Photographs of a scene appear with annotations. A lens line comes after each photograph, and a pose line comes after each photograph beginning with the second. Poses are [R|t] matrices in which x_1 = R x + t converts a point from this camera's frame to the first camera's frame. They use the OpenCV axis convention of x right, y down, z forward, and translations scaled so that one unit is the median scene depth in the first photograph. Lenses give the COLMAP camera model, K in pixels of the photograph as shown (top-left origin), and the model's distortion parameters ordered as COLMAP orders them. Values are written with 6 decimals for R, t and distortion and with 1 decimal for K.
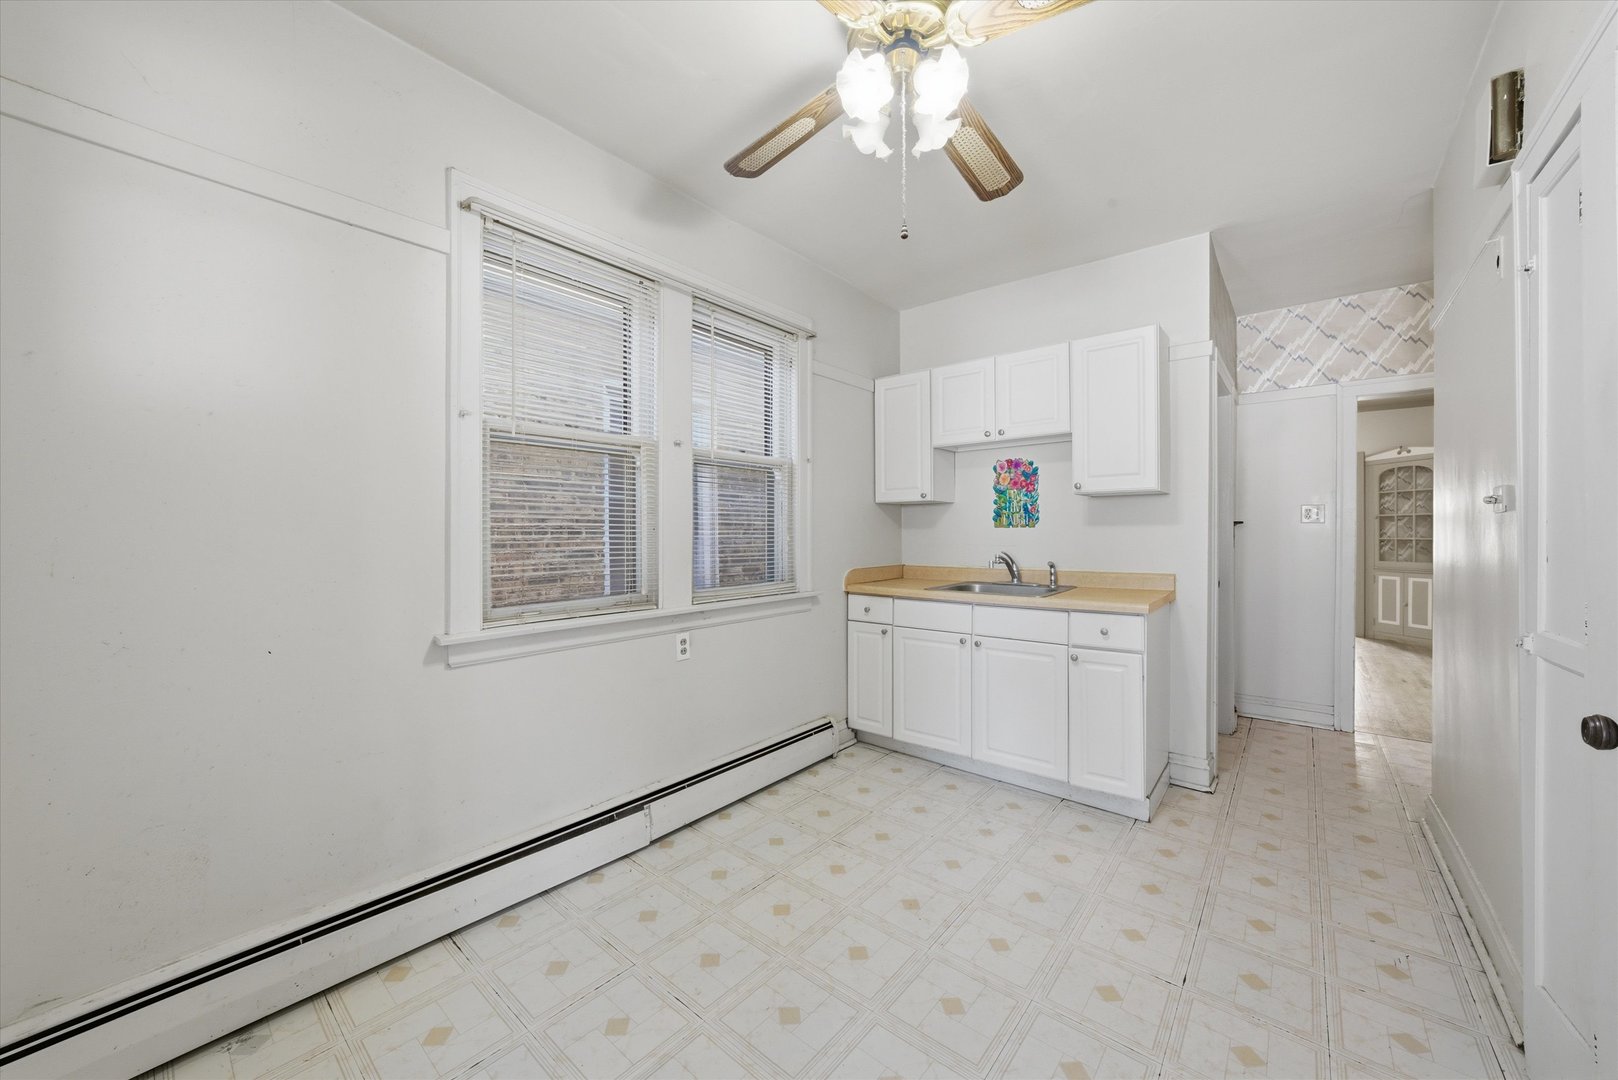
lens RADIAL K [[600.0, 0, 805.2], [0, 600.0, 539.6], [0, 0, 1]] dist [-0.018631, 0.003510]
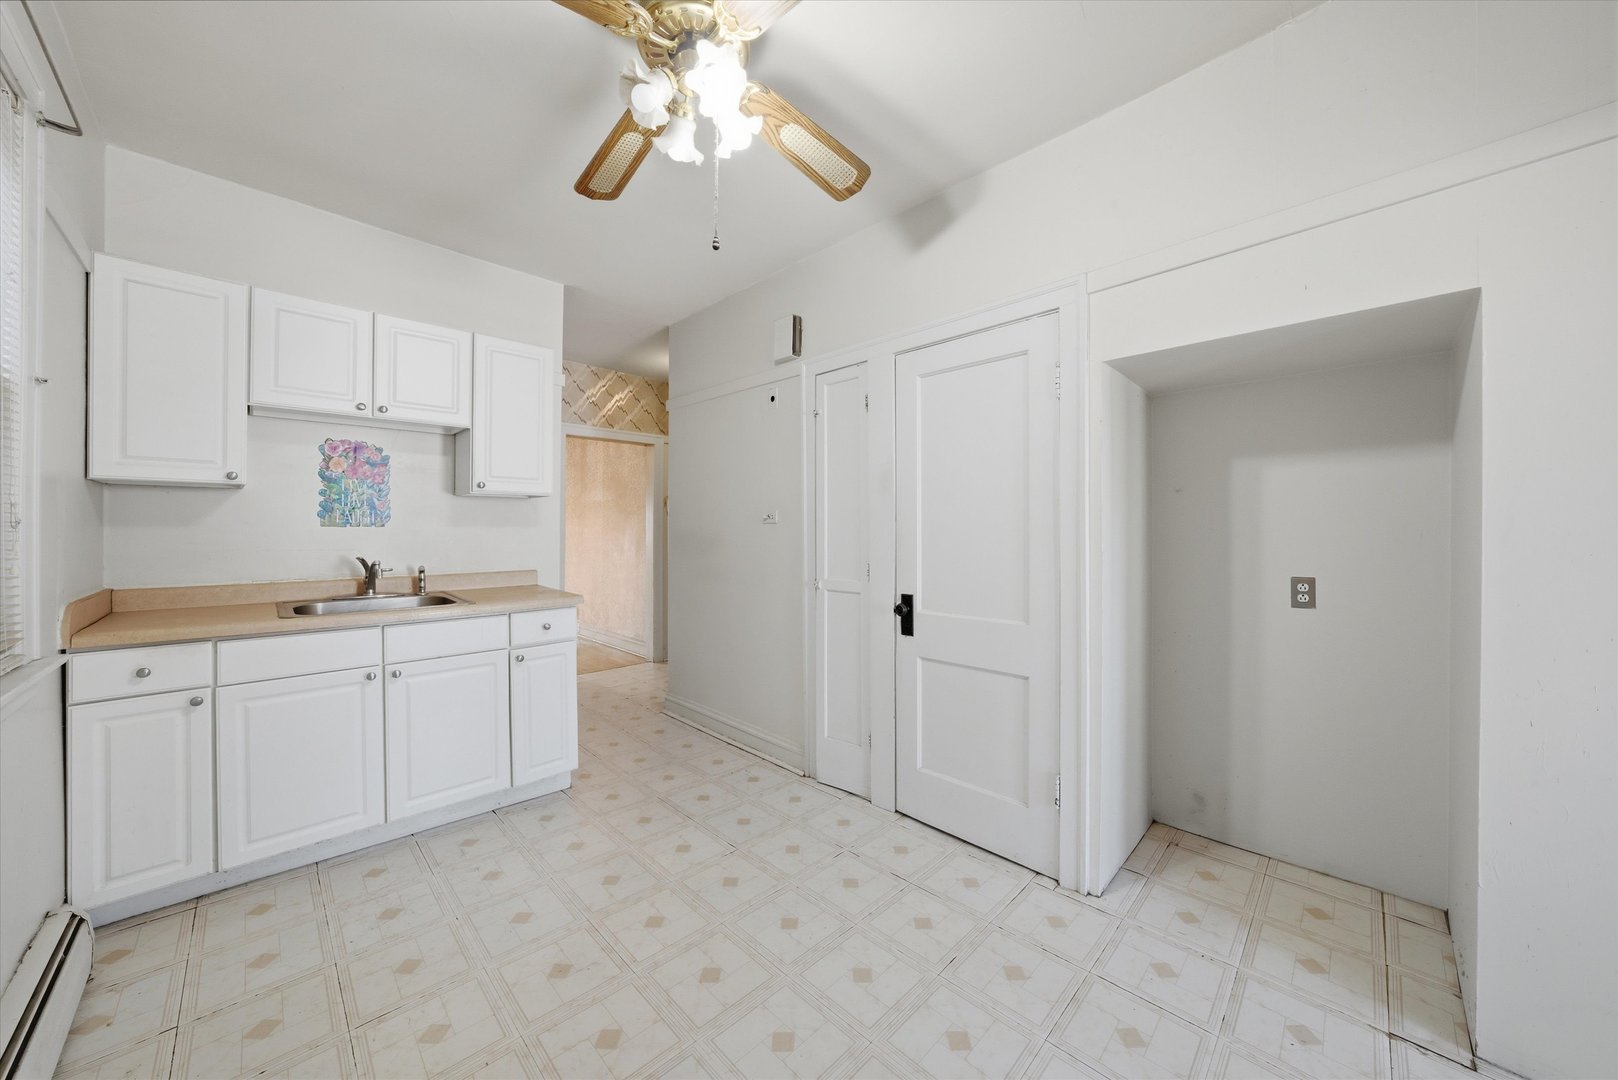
lens RADIAL K [[569.8, 0, 805.0], [0, 569.8, 532.3], [0, 0, 1]] dist [-0.007157, 0.000001]
pose [[0.098489, -0.001209, 0.995137, -0.383106], [0.009411, 0.999956, 0.000283, -0.007880], [-0.995094, 0.009337, 0.098496, 0.364831]]
